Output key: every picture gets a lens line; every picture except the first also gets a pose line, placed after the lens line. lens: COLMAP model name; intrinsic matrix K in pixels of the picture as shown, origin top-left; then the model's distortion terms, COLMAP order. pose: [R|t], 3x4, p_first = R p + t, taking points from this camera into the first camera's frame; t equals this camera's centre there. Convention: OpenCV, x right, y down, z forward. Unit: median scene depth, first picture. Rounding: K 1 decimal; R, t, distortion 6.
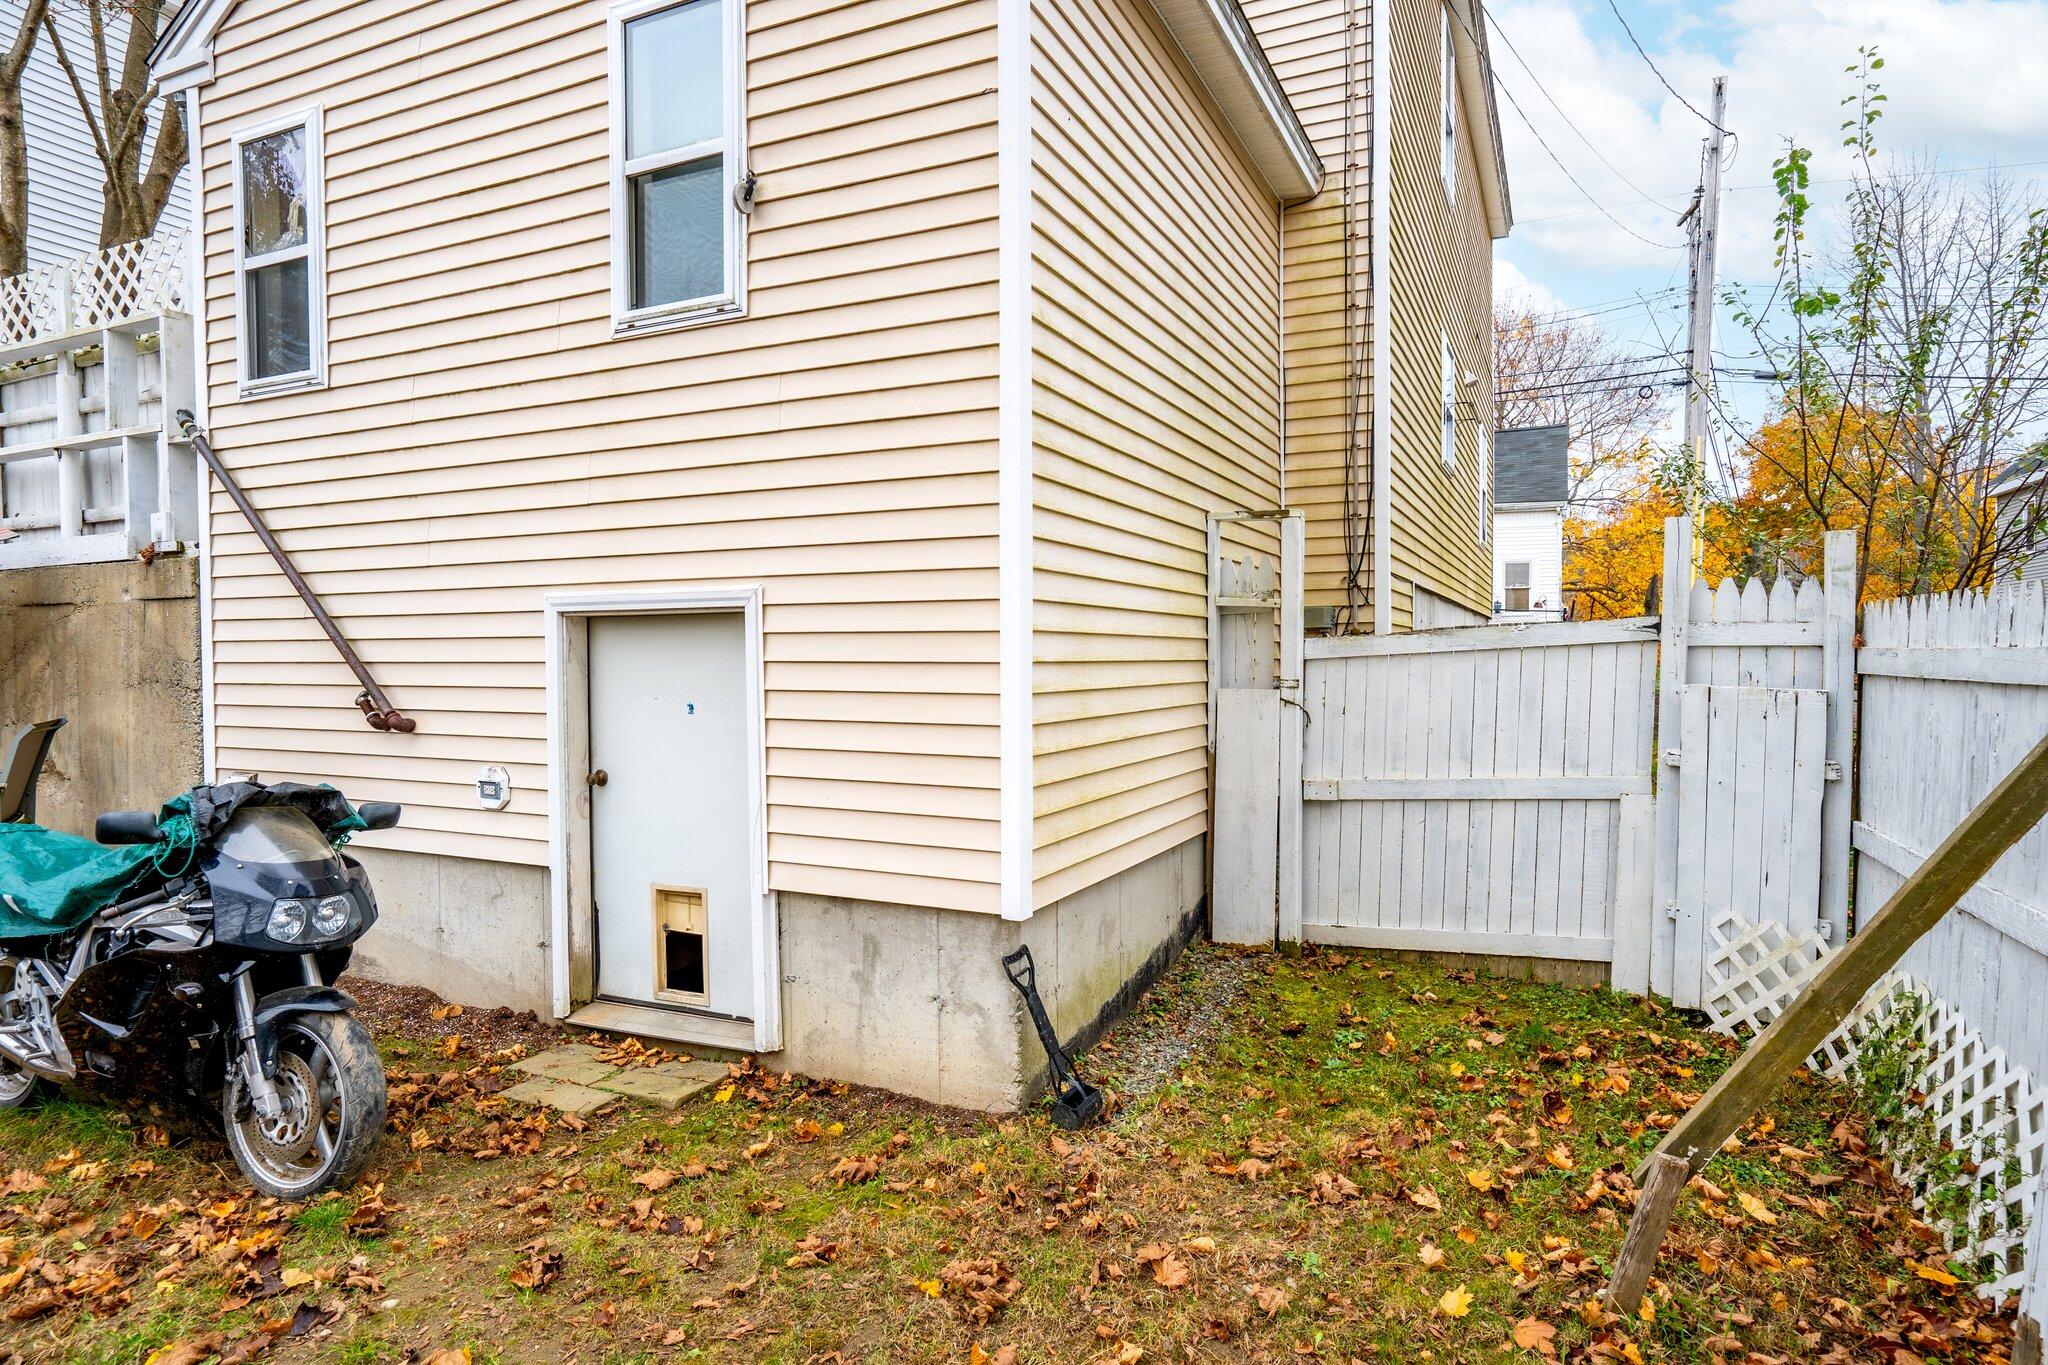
lens RADIAL K [[1185.2, 0, 1024.0], [0, 1185.2, 682.5], [0, 0, 1]] dist [-0.041967, 0.043084]
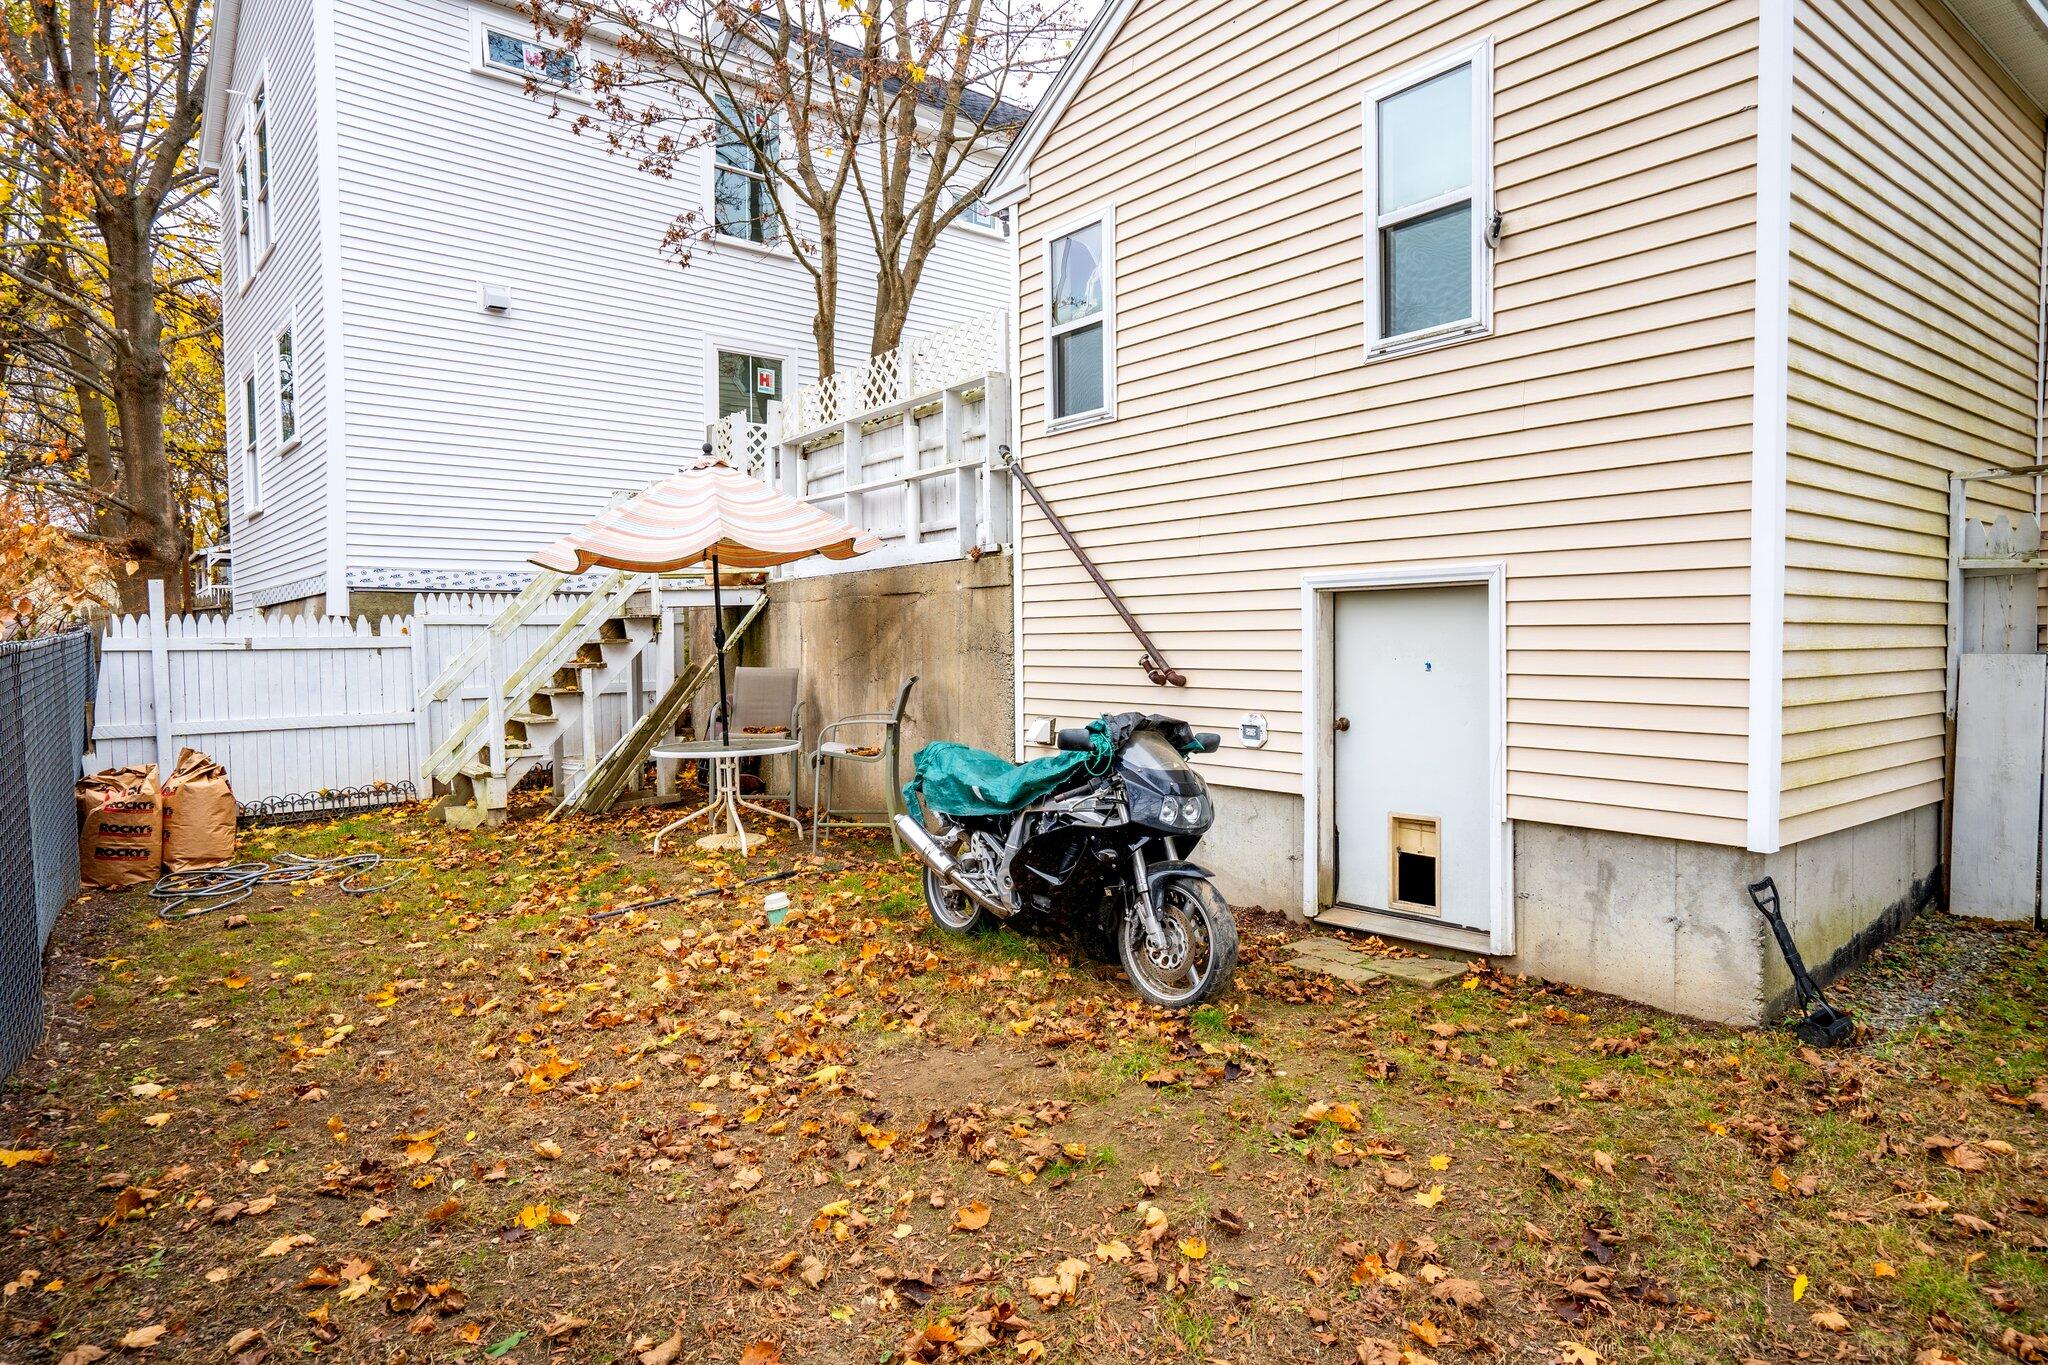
lens RADIAL K [[1185.2, 0, 1024.0], [0, 1185.2, 682.5], [0, 0, 1]] dist [-0.041967, 0.043084]
pose [[0.894996, 0.011417, -0.445927, -0.120178], [-0.005010, 0.999867, 0.015544, 0.022384], [0.446045, -0.011678, 0.894934, -0.262382]]
